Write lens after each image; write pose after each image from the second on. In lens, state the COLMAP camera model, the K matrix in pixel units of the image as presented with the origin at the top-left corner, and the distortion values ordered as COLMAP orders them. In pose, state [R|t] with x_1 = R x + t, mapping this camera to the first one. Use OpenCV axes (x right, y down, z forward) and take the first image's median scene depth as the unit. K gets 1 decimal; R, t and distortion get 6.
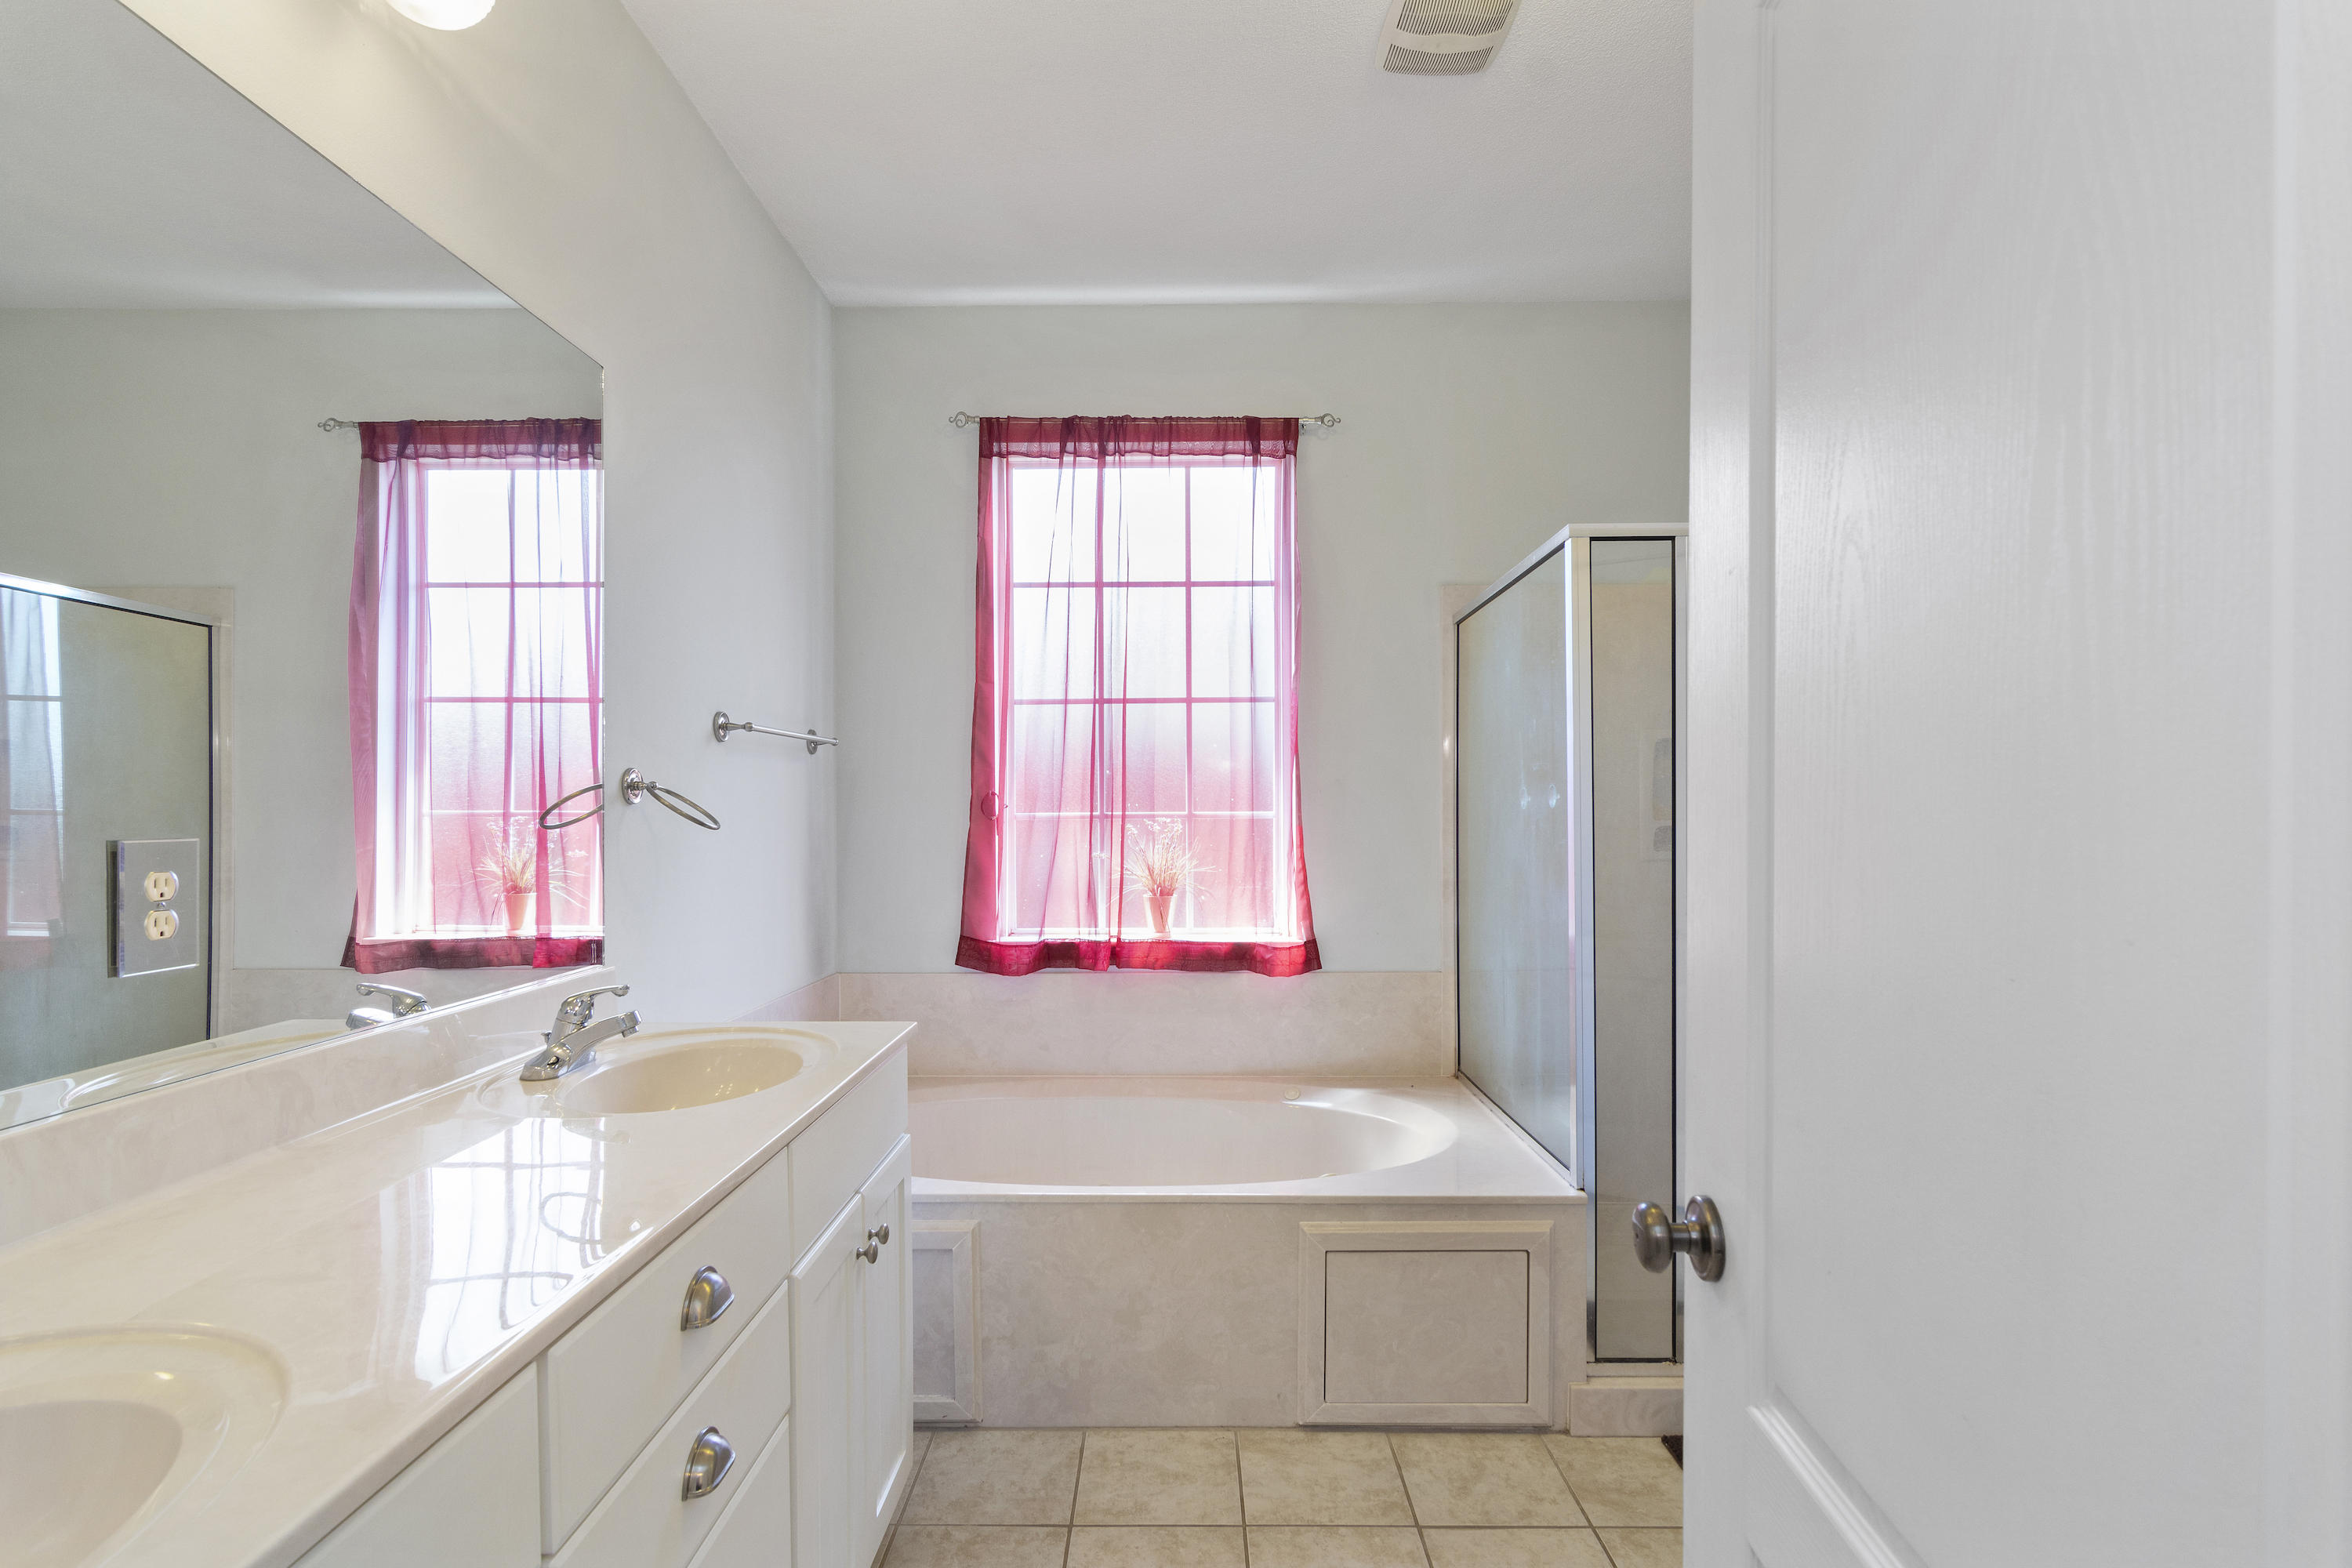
lens RADIAL K [[1128.8, 0, 1169.9], [0, 1128.8, 803.2], [0, 0, 1]] dist [0.001570, 0.000281]
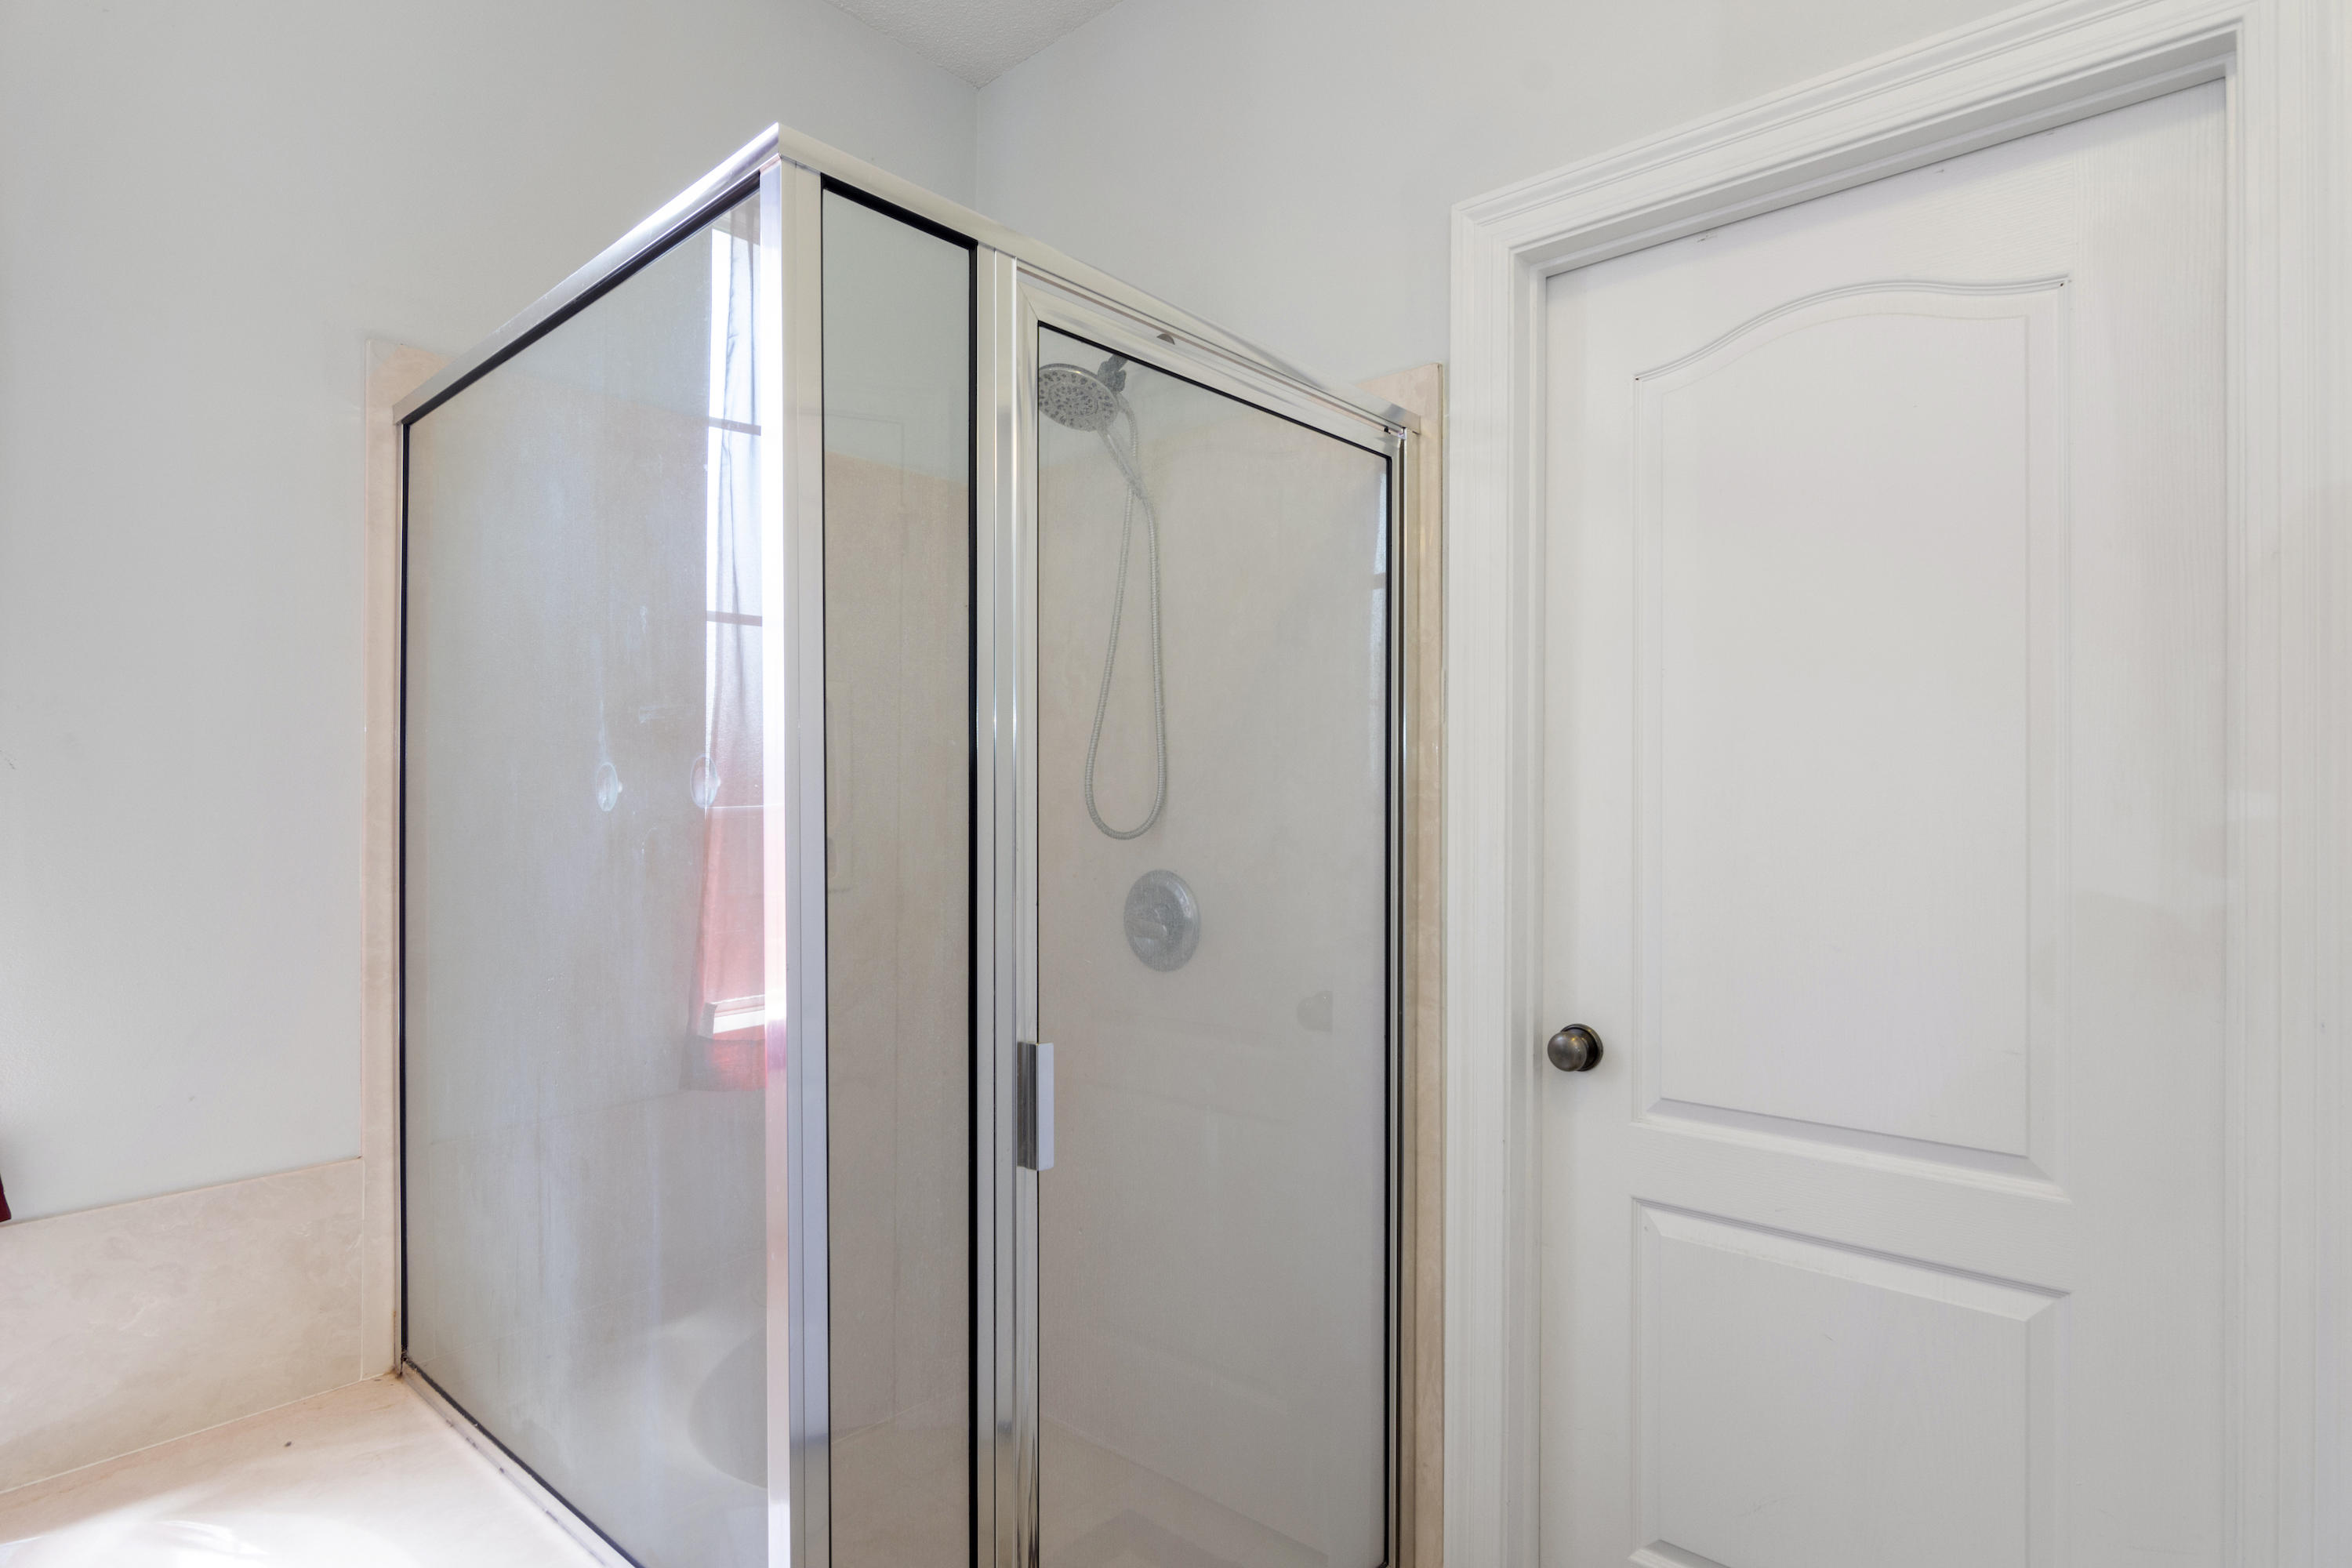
lens RADIAL K [[1225.7, 0, 1176.0], [0, 1225.7, 784.0], [0, 0, 1]] dist [-0.002458, -0.000755]
pose [[0.653311, 0.007354, 0.757054, 0.075741], [0.001152, 0.999942, -0.010707, 0.000217], [-0.757089, 0.007867, 0.653265, 0.412808]]
